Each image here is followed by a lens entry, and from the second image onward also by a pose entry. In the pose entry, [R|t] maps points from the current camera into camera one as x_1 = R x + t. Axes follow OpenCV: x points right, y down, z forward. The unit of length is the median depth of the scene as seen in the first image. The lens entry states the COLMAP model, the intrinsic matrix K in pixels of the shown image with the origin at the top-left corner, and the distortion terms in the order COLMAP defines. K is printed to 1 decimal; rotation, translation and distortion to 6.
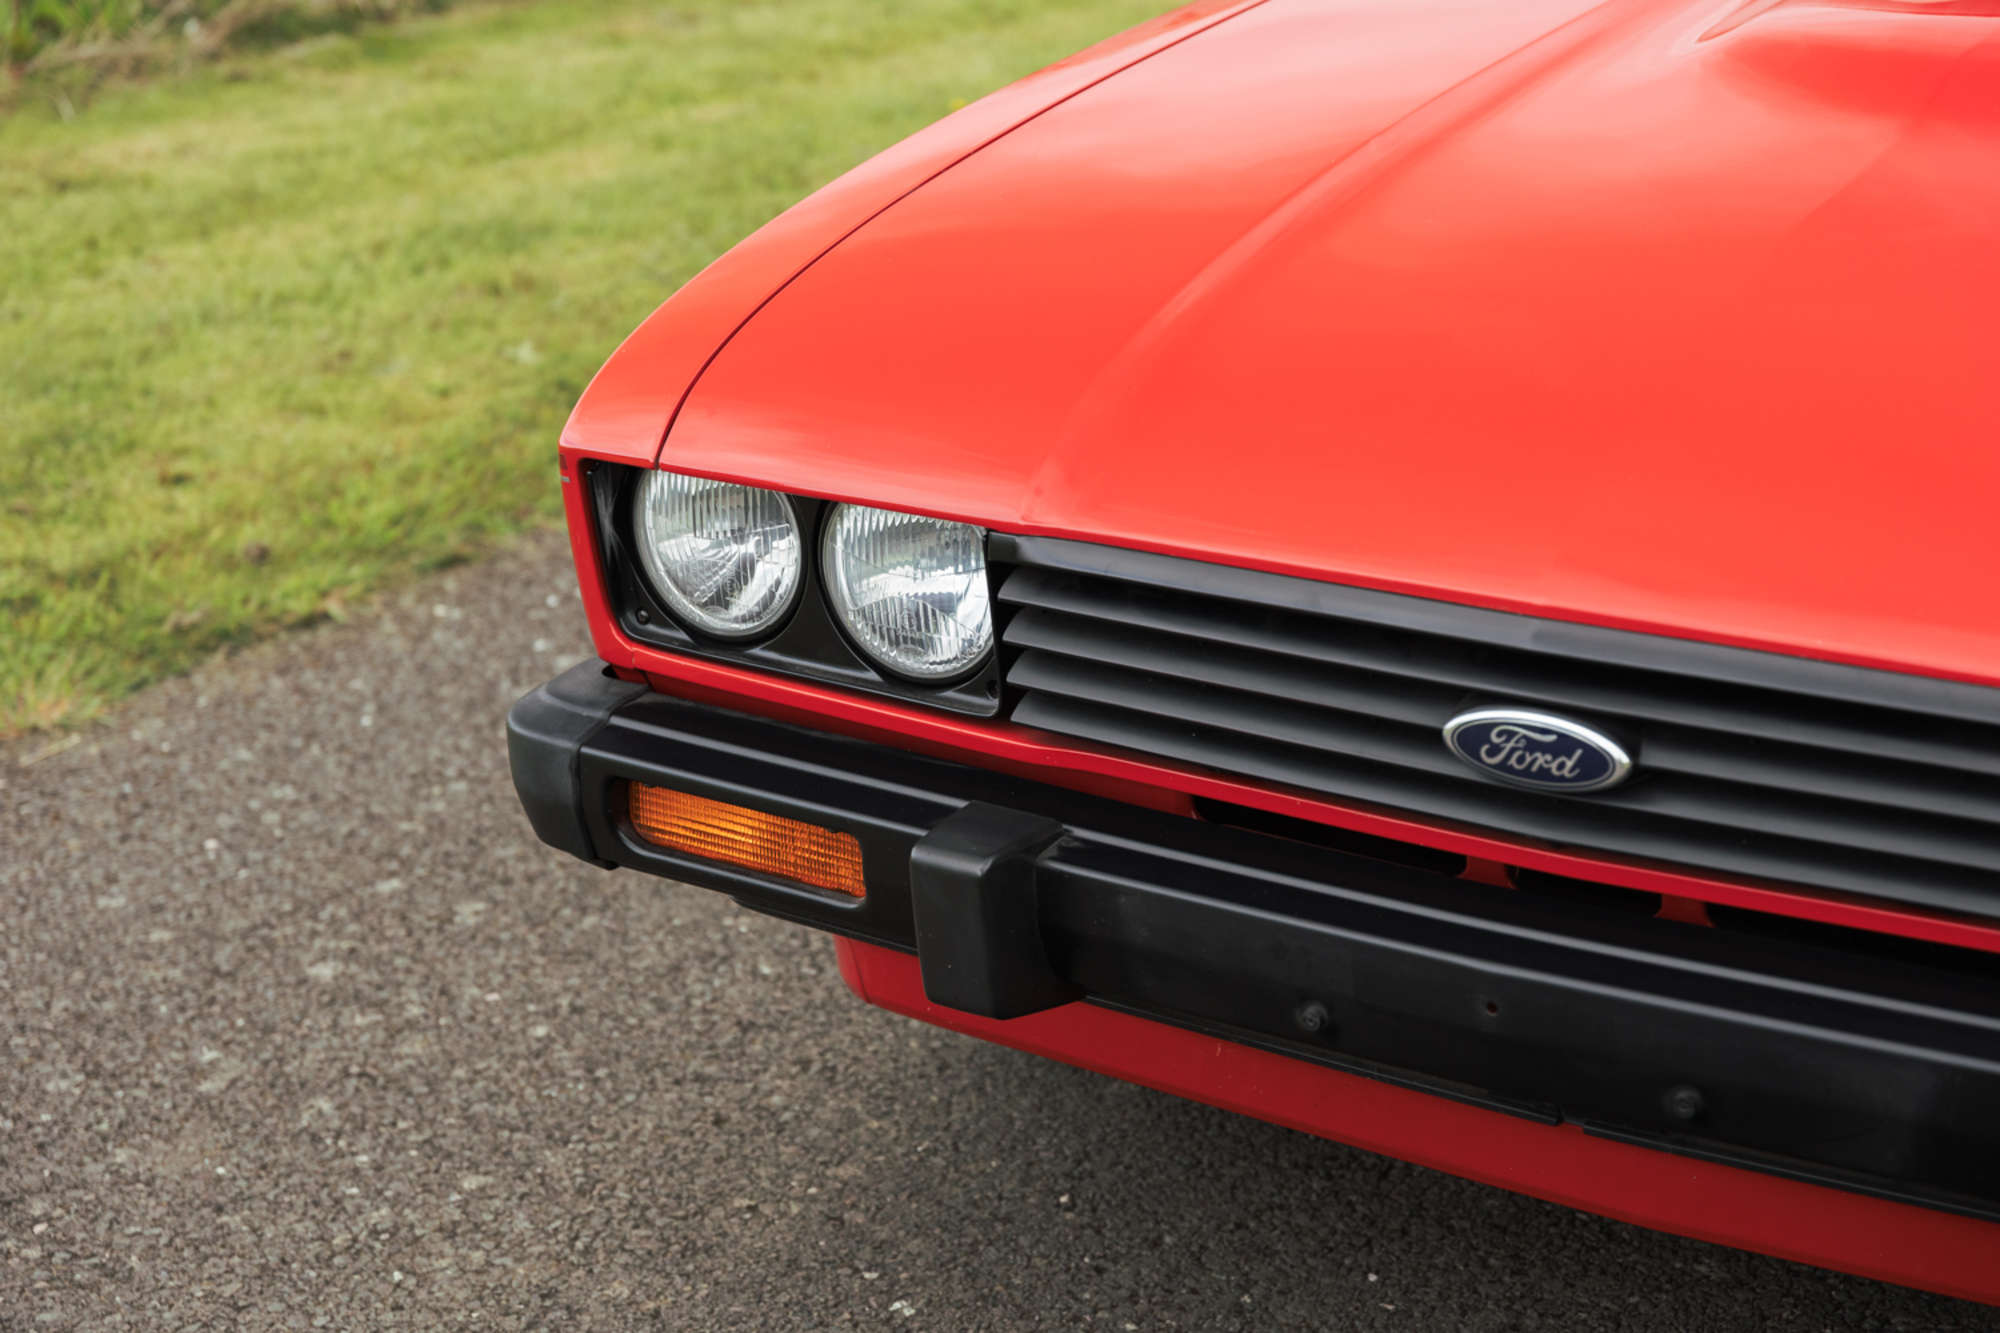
lens RADIAL K [[3846.4, 0, 1000.0], [0, 3846.4, 666.5], [0, 0, 1]] dist [0.007958, 0.041242]
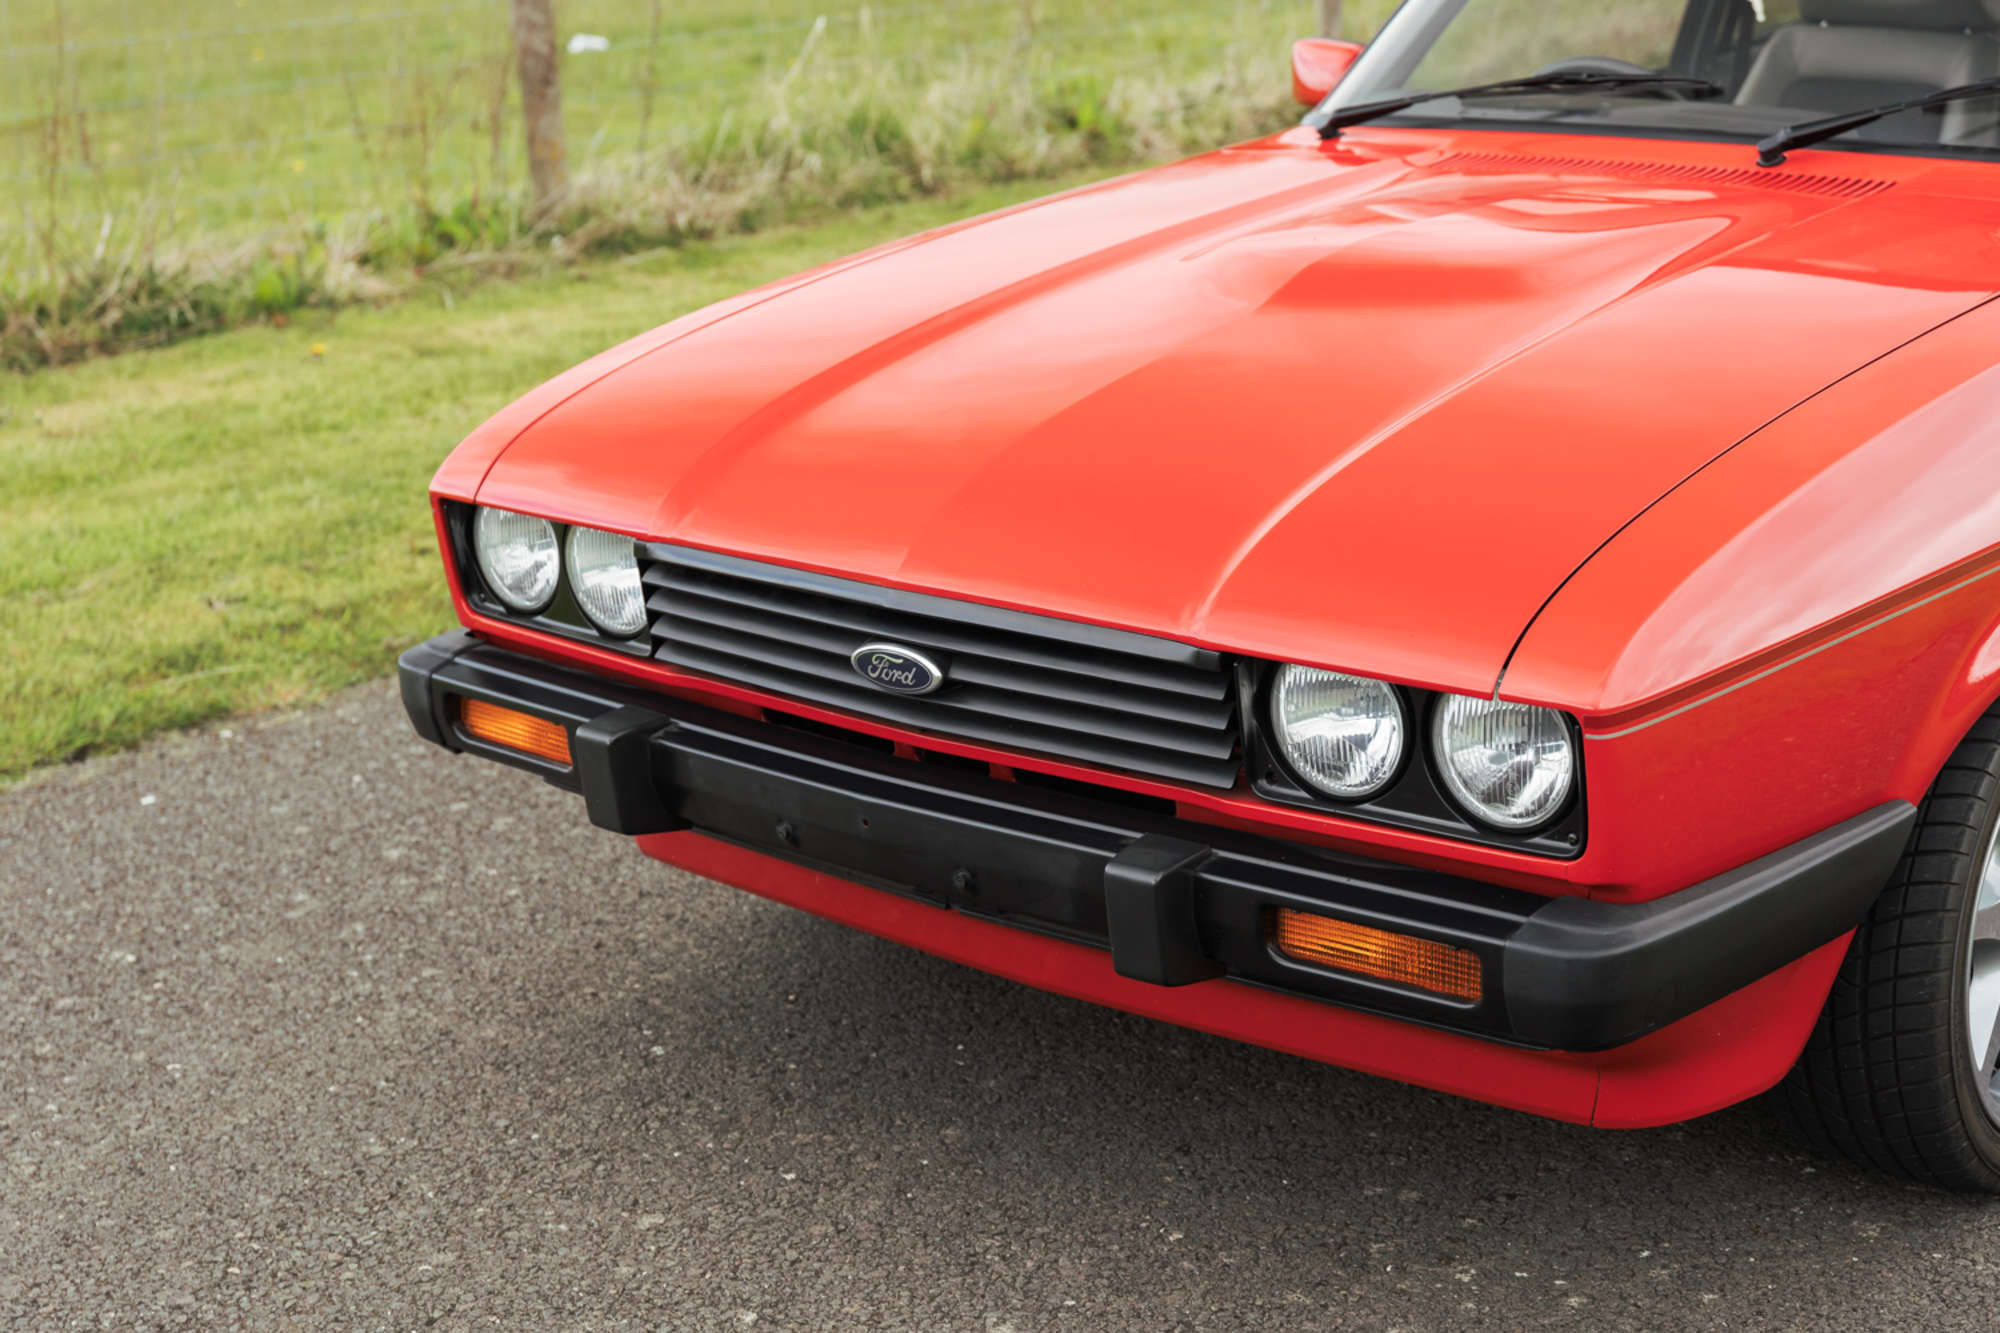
lens RADIAL K [[3321.7, 0, 962.1], [0, 3321.7, 662.1], [0, 0, 1]] dist [-0.037215, 0.134943]
pose [[0.987510, 0.028896, -0.154887, 0.254507], [-0.035297, 0.998626, -0.038733, 0.047957], [0.153555, 0.043717, 0.987173, -0.271371]]
